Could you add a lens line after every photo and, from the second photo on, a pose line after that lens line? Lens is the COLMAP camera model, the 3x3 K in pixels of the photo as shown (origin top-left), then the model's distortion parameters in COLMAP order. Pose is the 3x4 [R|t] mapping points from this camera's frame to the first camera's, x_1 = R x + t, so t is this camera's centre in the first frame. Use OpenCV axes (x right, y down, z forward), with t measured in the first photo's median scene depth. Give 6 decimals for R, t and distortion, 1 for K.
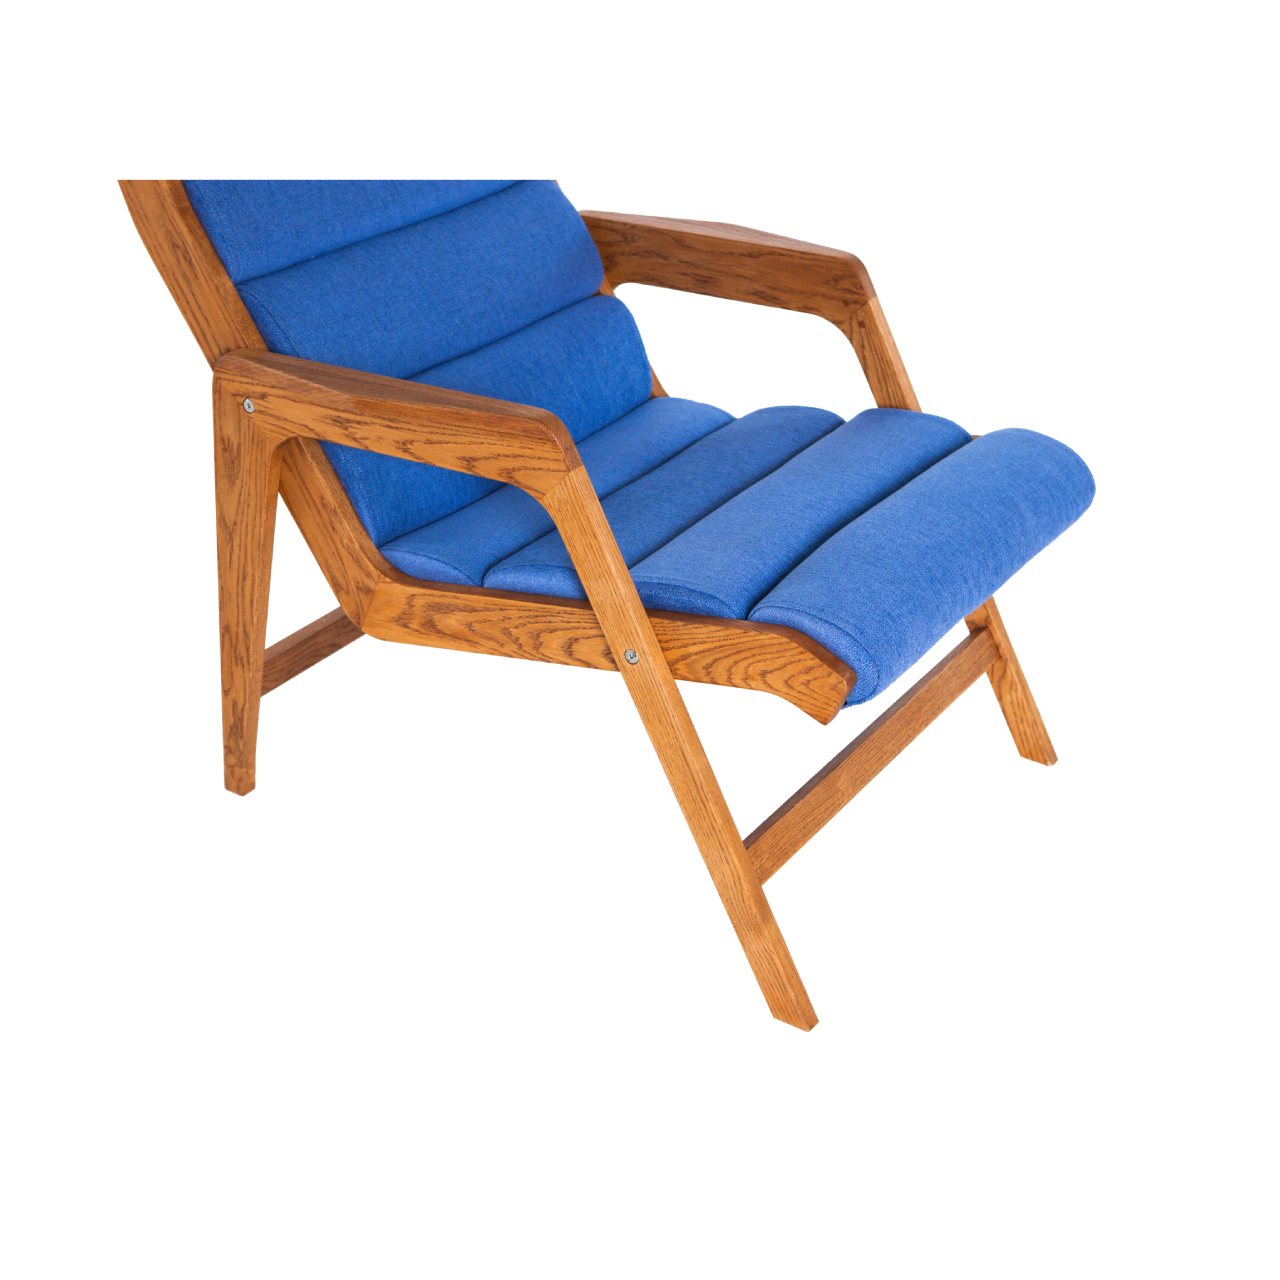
lens RADIAL K [[2167.2, 0, 638.3], [0, 2167.2, 623.3], [0, 0, 1]] dist [0.068860, 0.096377]
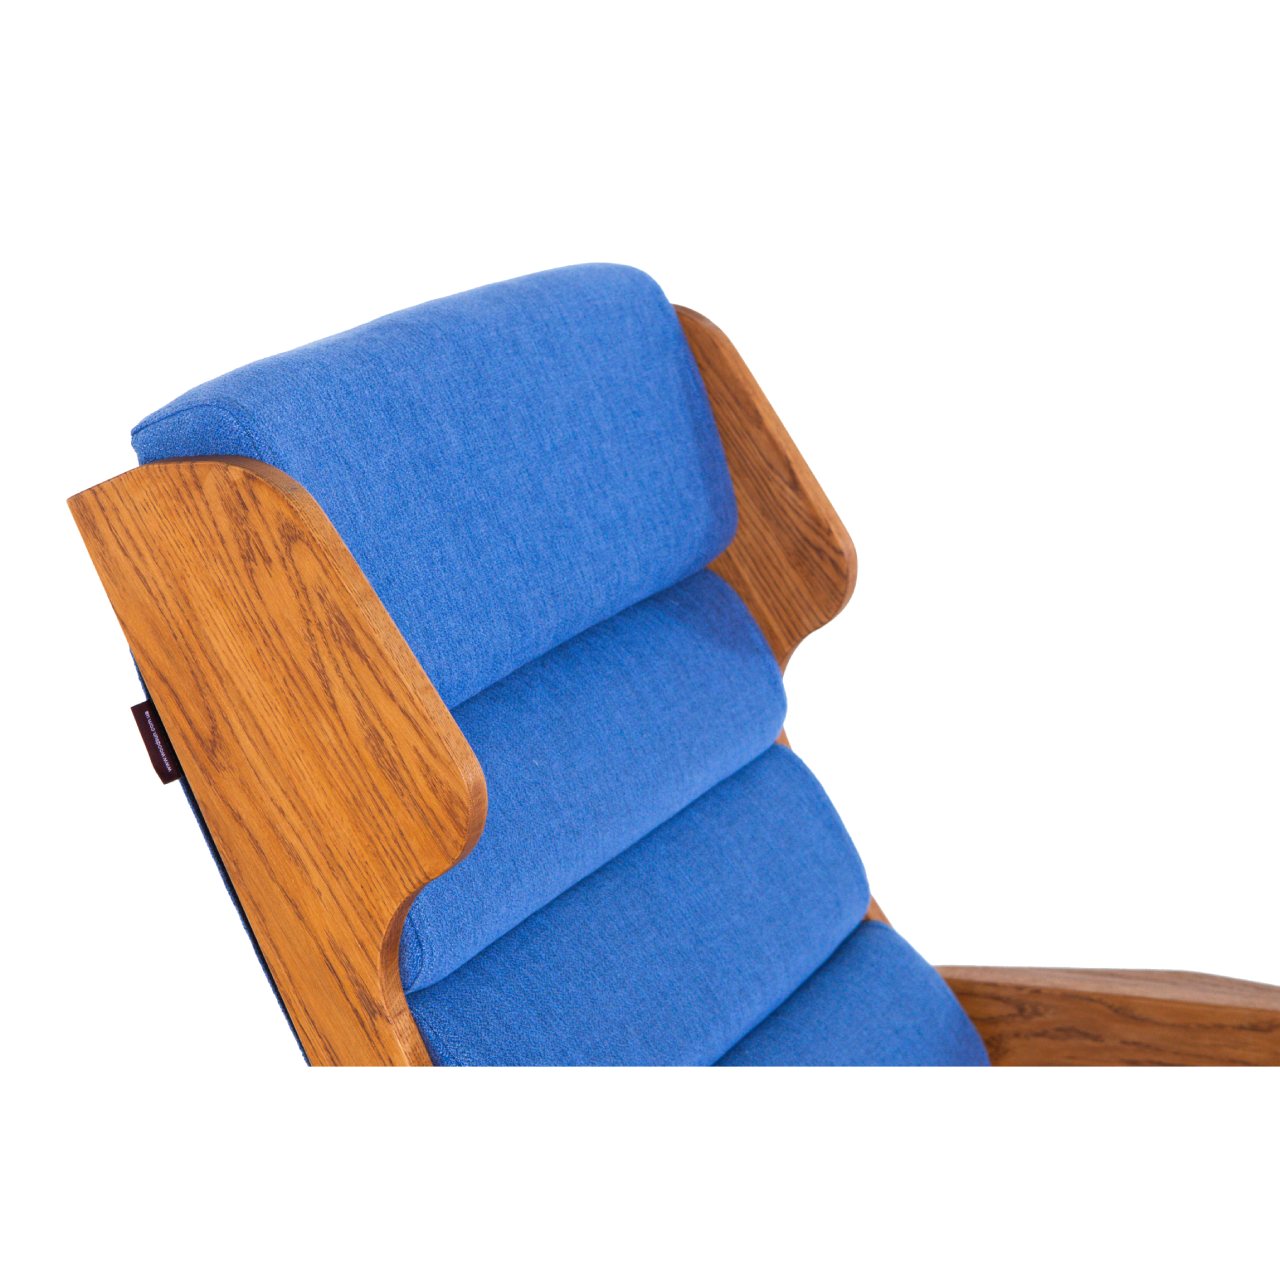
lens RADIAL K [[3048.4, 0, 641.9], [0, 3048.4, 701.7], [0, 0, 1]] dist [0.105154, -0.346608]
pose [[0.990780, -0.091205, 0.100186, -0.224331], [0.108162, 0.977790, -0.179522, -0.142578], [-0.081587, 0.188703, 0.978639, 0.187443]]
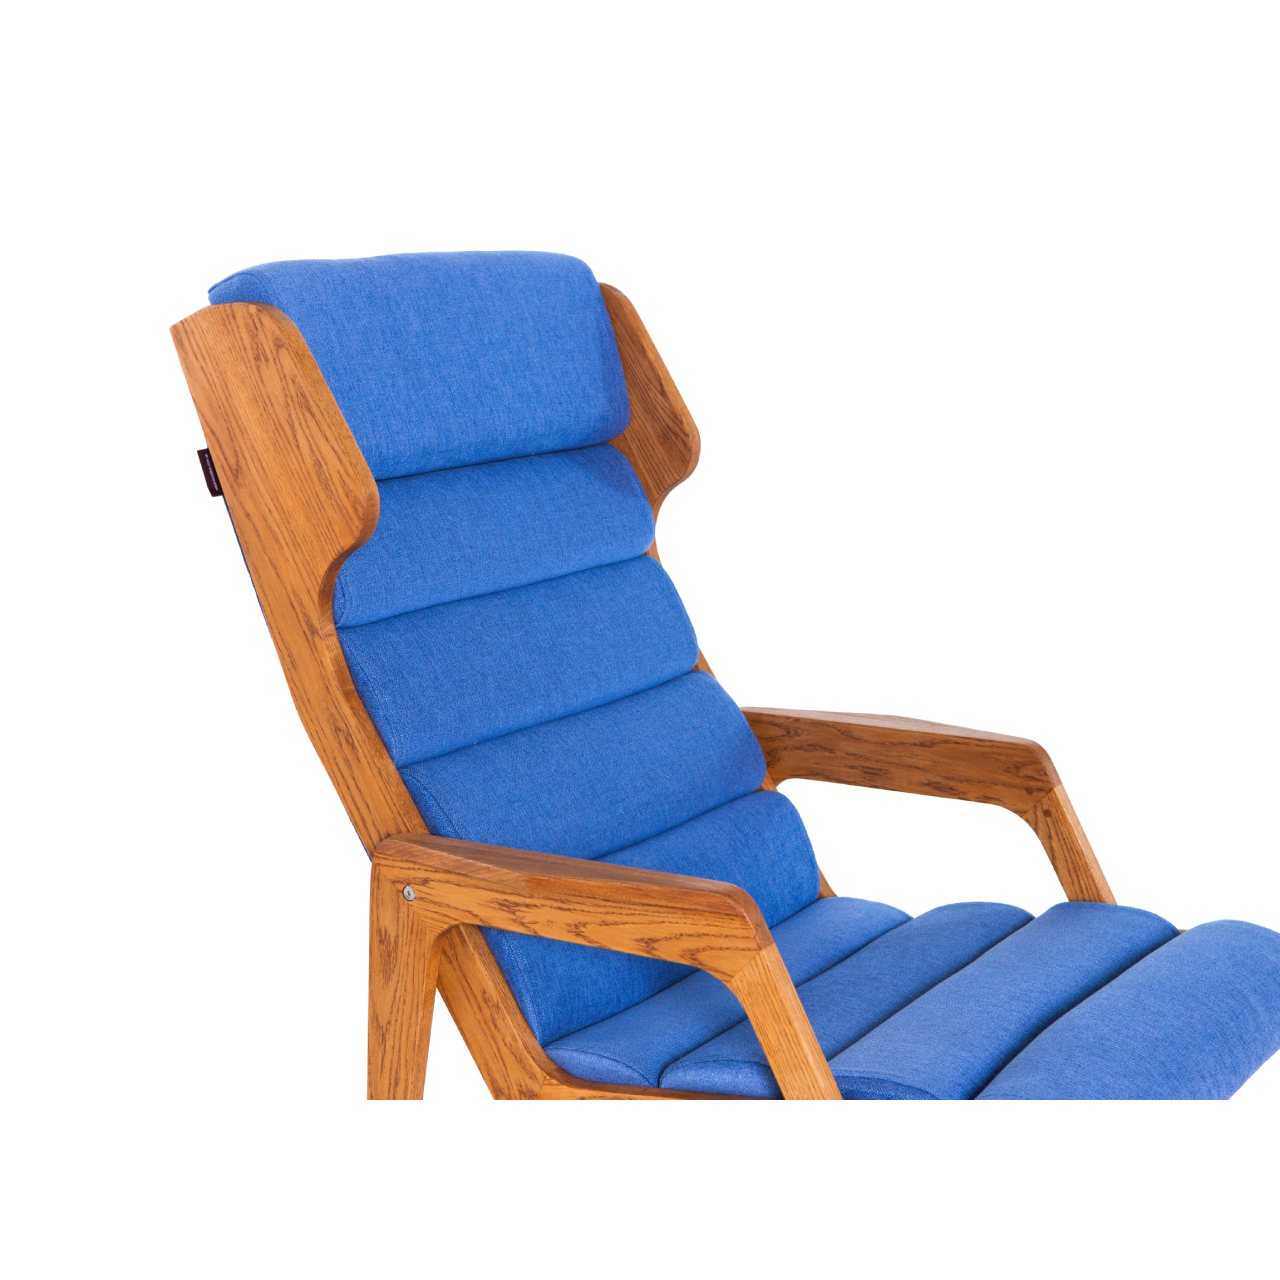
lens RADIAL K [[2151.9, 0, 588.2], [0, 2151.9, 632.7], [0, 0, 1]] dist [0.053940, 0.124903]
pose [[0.998016, -0.017492, -0.060484, -0.042782], [0.001095, 0.965312, -0.261095, 0.034925], [0.062953, 0.260511, 0.963416, 0.074493]]
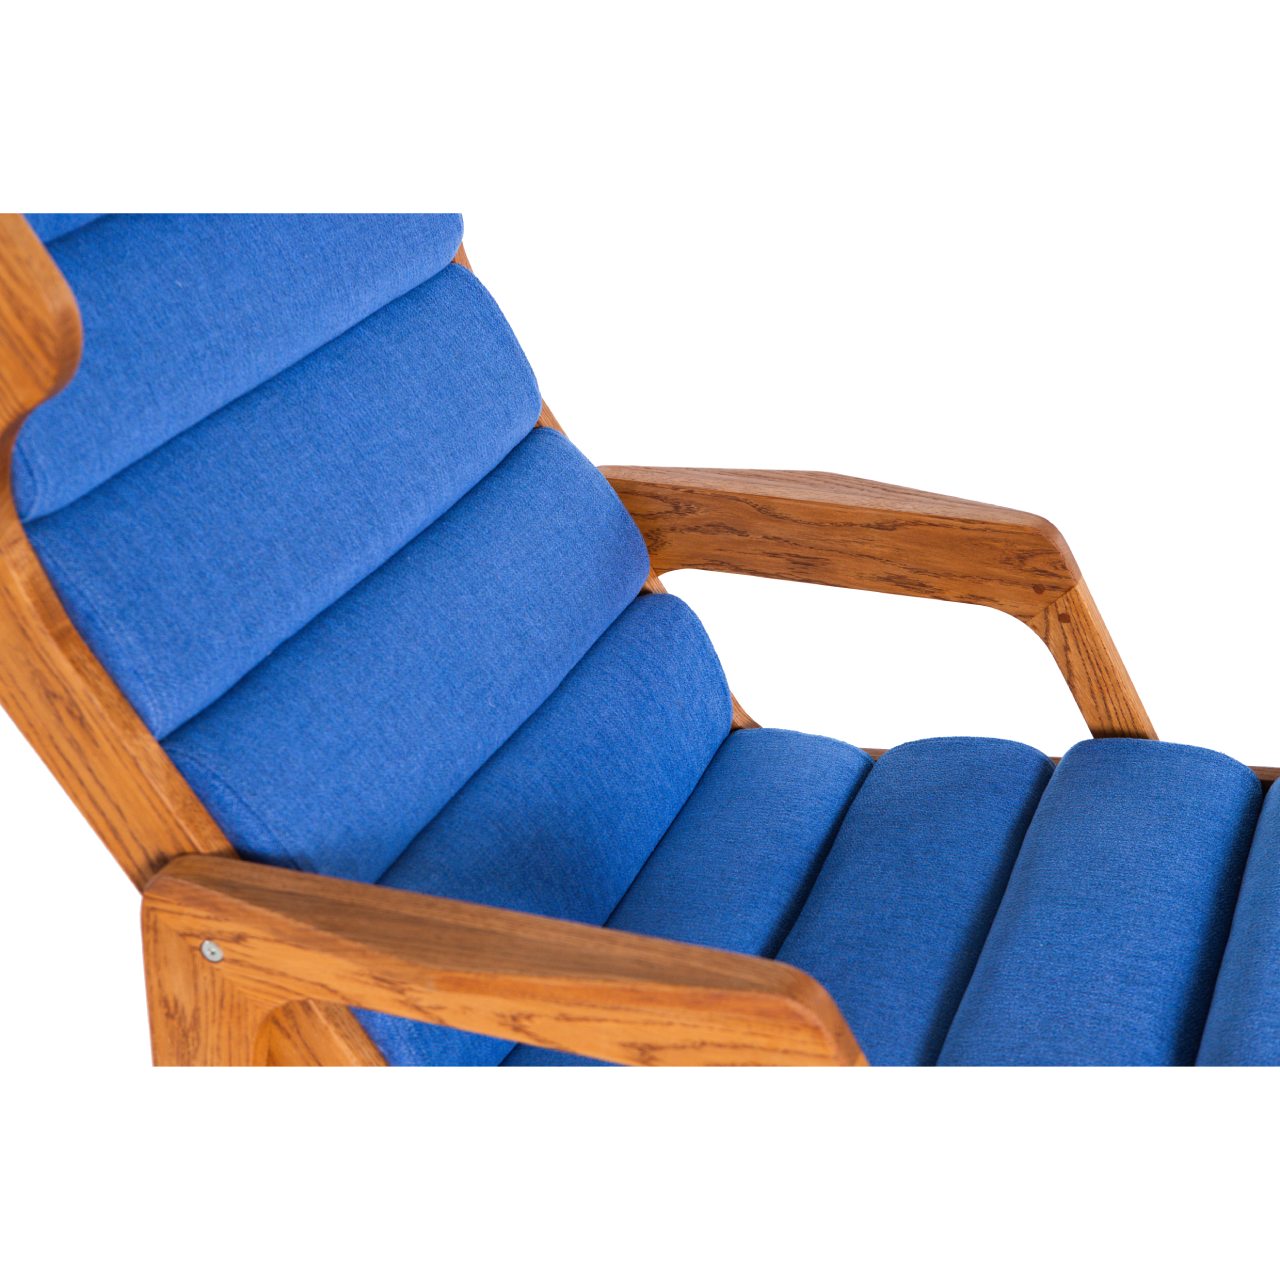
lens RADIAL K [[2059.1, 0, 640.0], [0, 2059.1, 640.0], [0, 0, 1]] dist [0.079705, 0.110514]
pose [[0.983399, -0.112896, 0.142062, -0.135015], [0.110033, 0.993537, 0.027875, -0.184954], [-0.144291, -0.011781, 0.989465, 0.432827]]
